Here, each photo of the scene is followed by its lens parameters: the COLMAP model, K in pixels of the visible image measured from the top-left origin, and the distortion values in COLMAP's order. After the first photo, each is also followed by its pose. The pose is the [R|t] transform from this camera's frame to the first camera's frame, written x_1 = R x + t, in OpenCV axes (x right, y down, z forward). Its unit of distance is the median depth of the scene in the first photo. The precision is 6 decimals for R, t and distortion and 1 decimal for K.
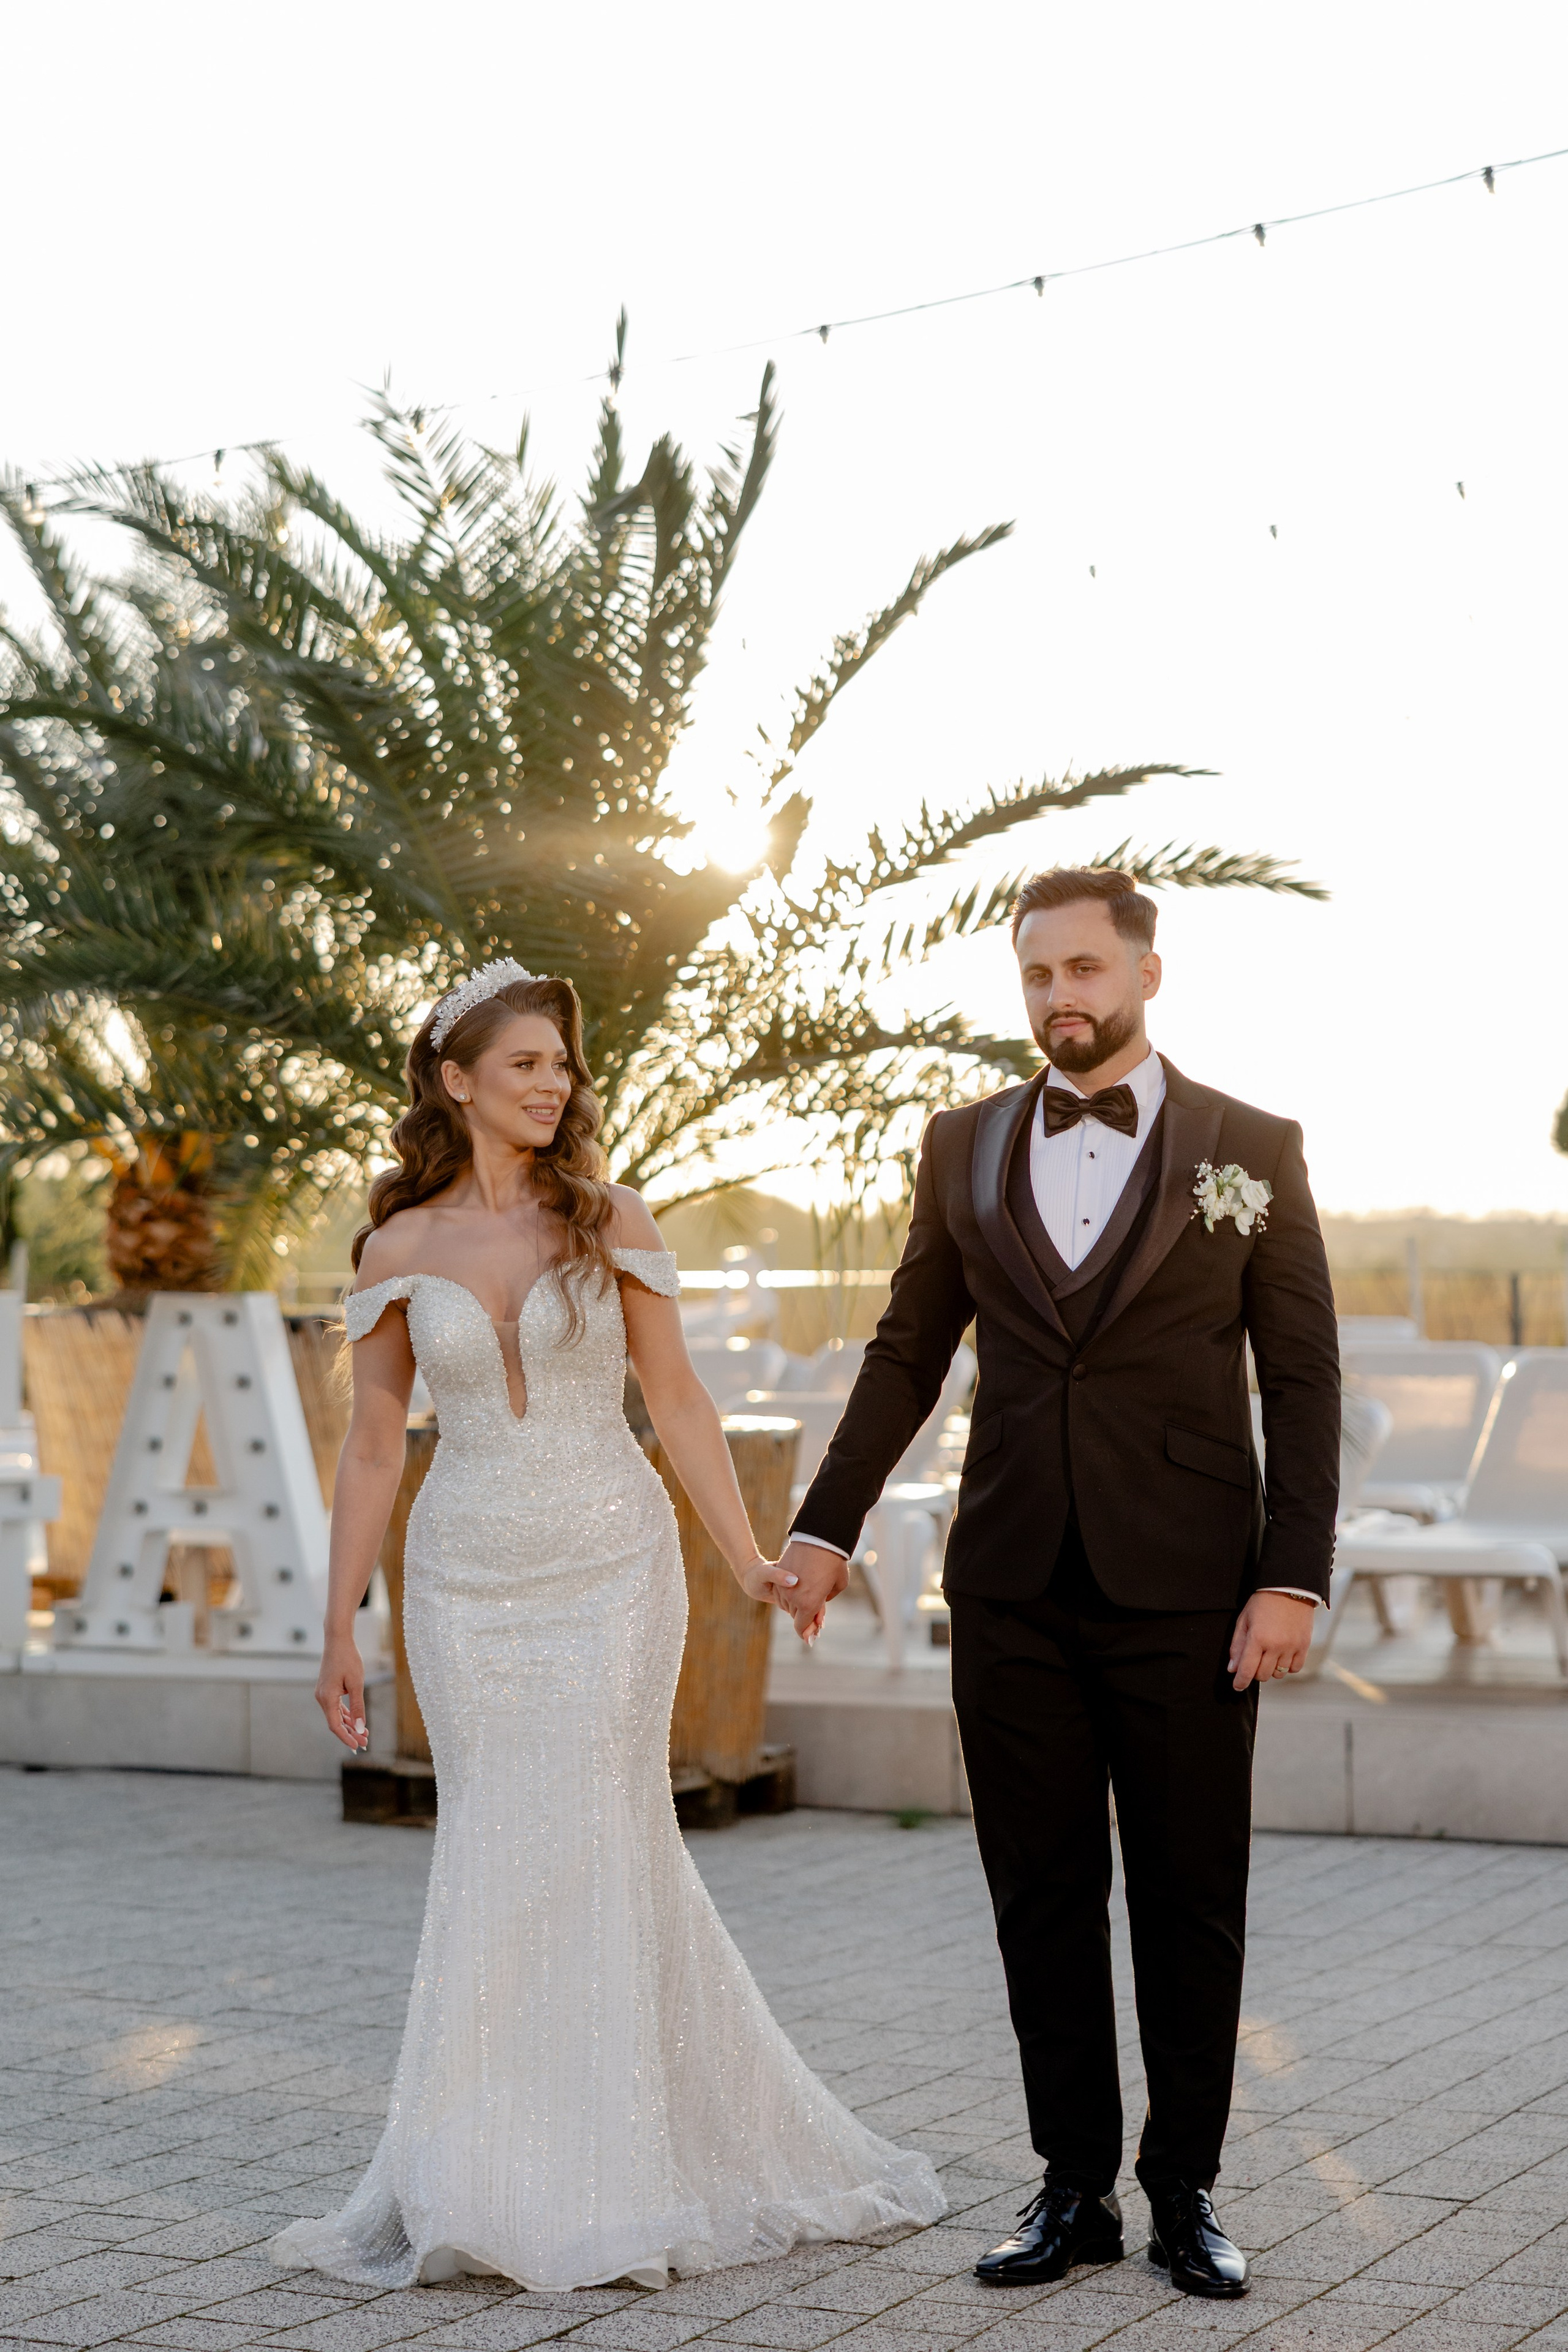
lens RADIAL K [[4437.7, 0, 785.5], [0, 4437.7, 1171.1], [0, 0, 1]] dist [-0.027252, 0.000000]
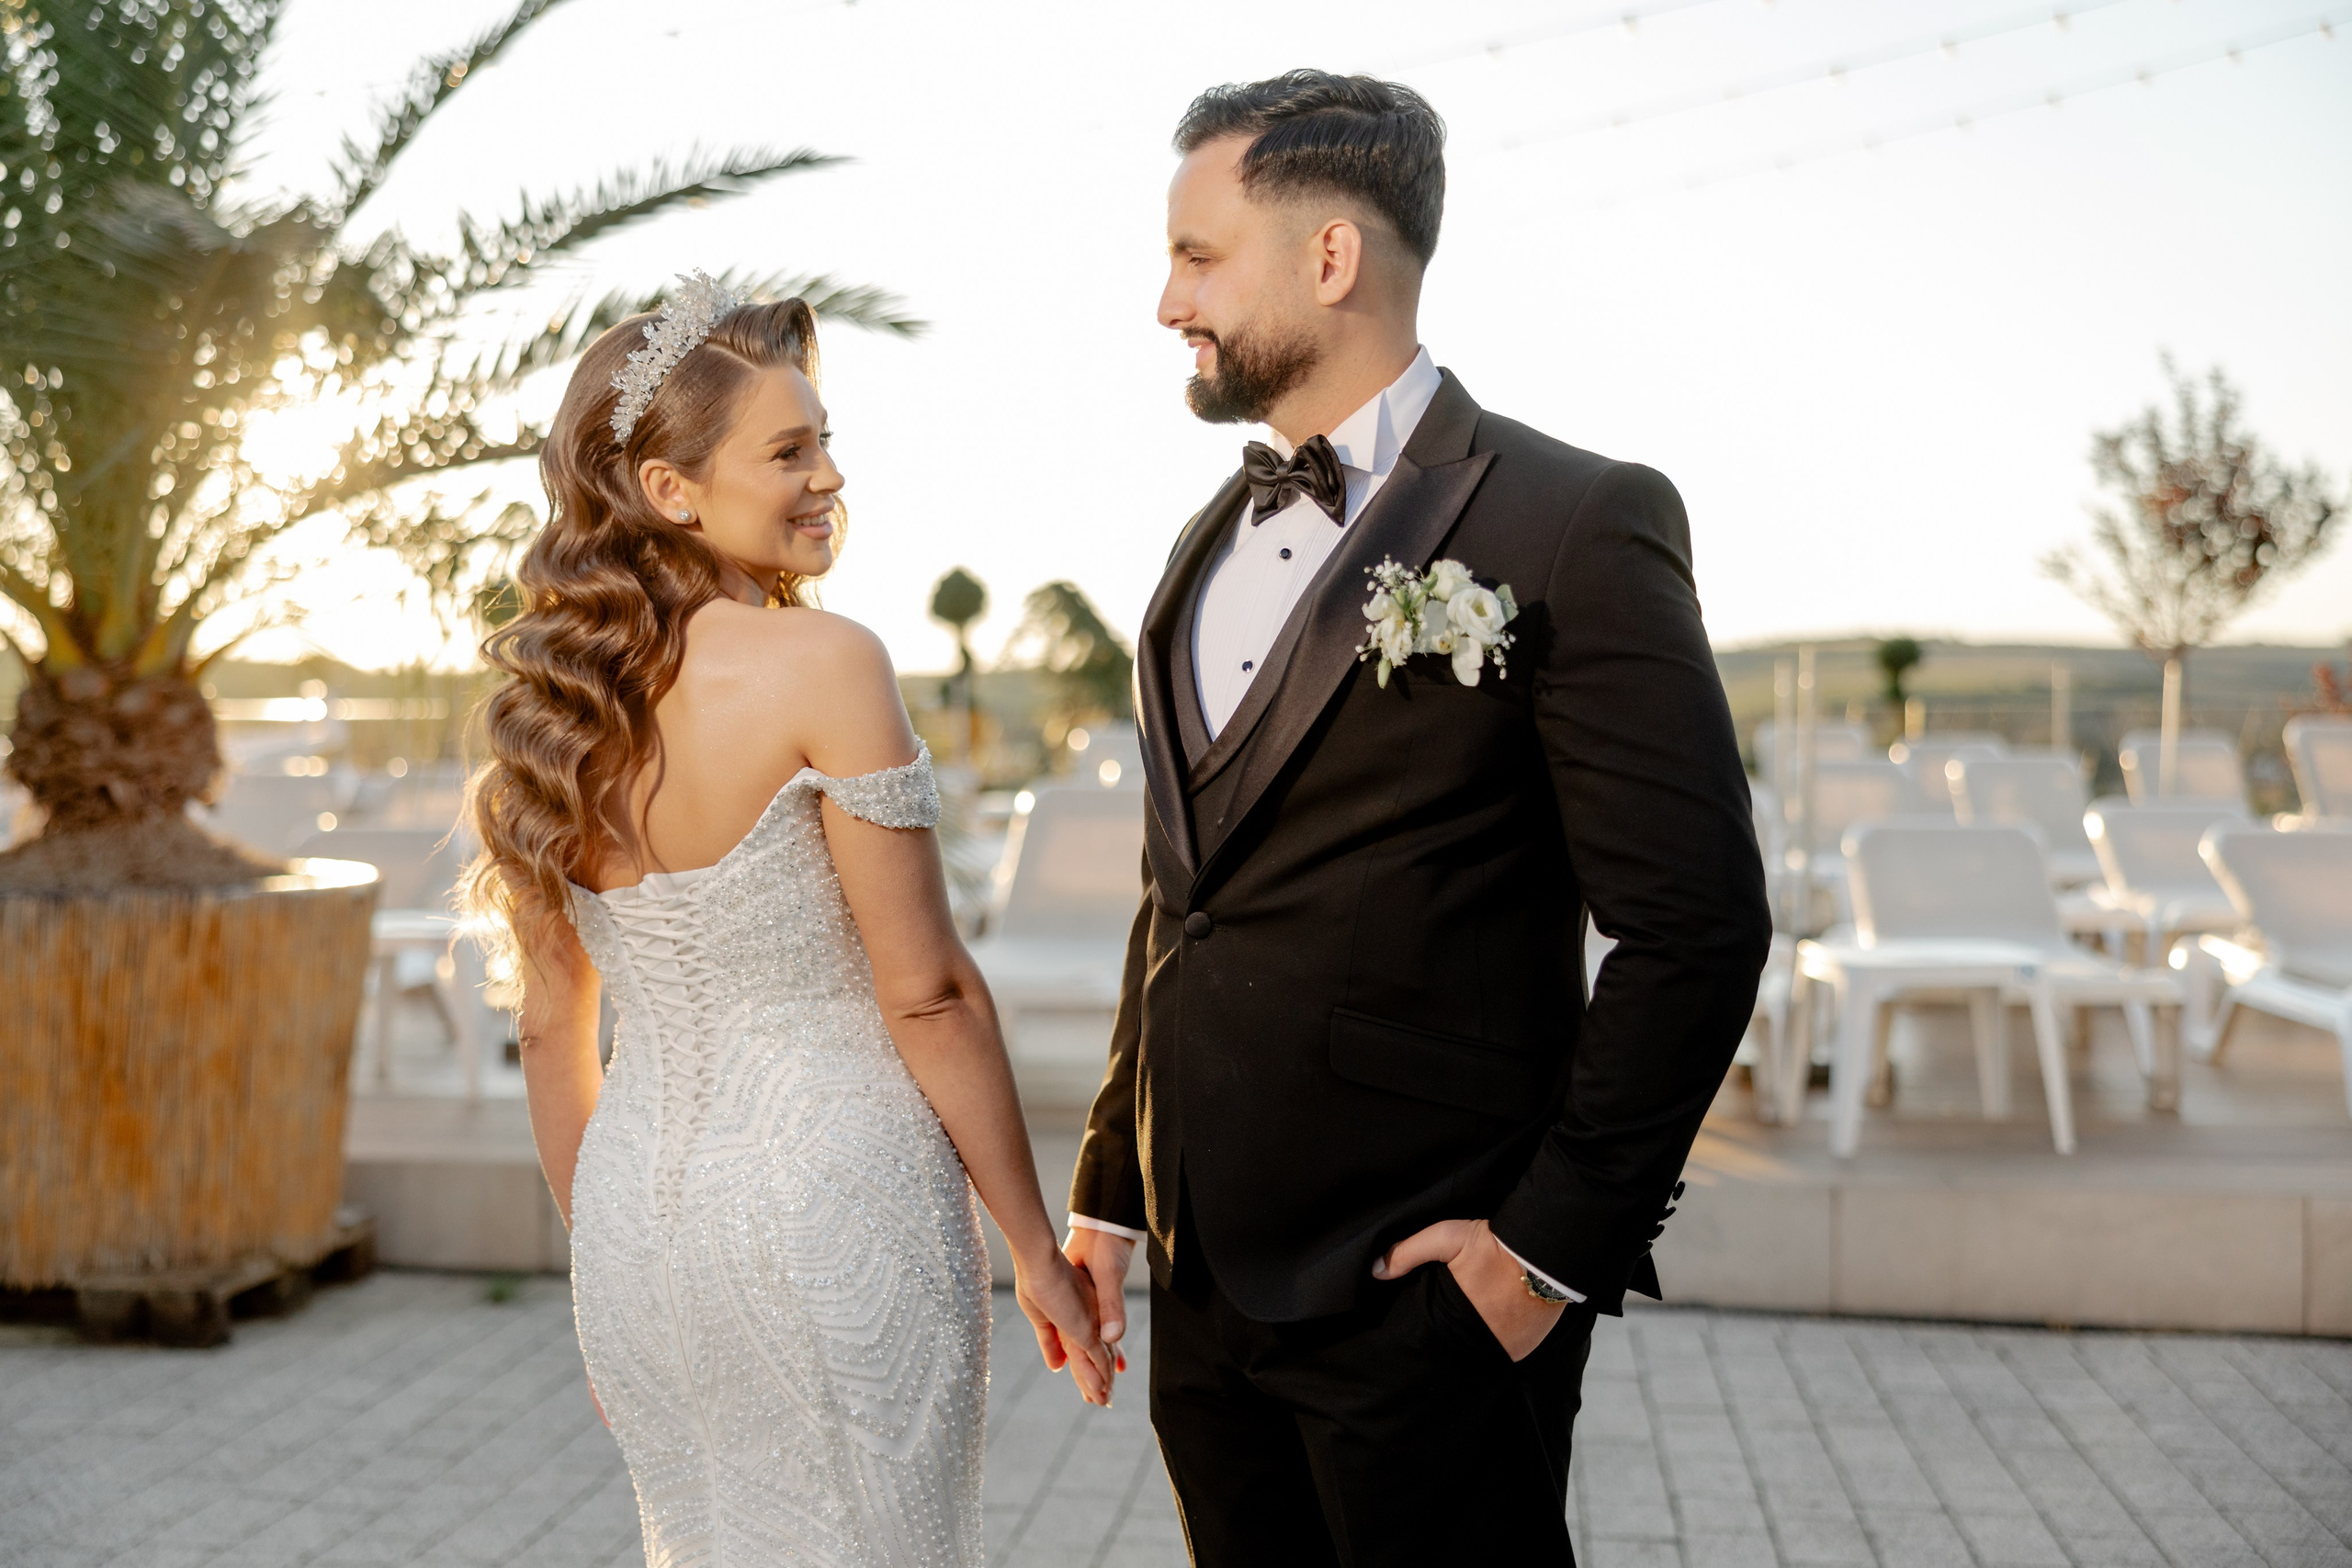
lens RADIAL K [[2985.4, 0, 1214.5], [0, 2985.4, 732.7], [0, 0, 1]] dist [0.028301, 0.000000]
pose [[0.960827, -0.000951, 0.277149, -0.002795], [-0.007935, 0.999490, 0.030940, 0.005903], [-0.277037, -0.031927, 0.960329, 0.353057]]
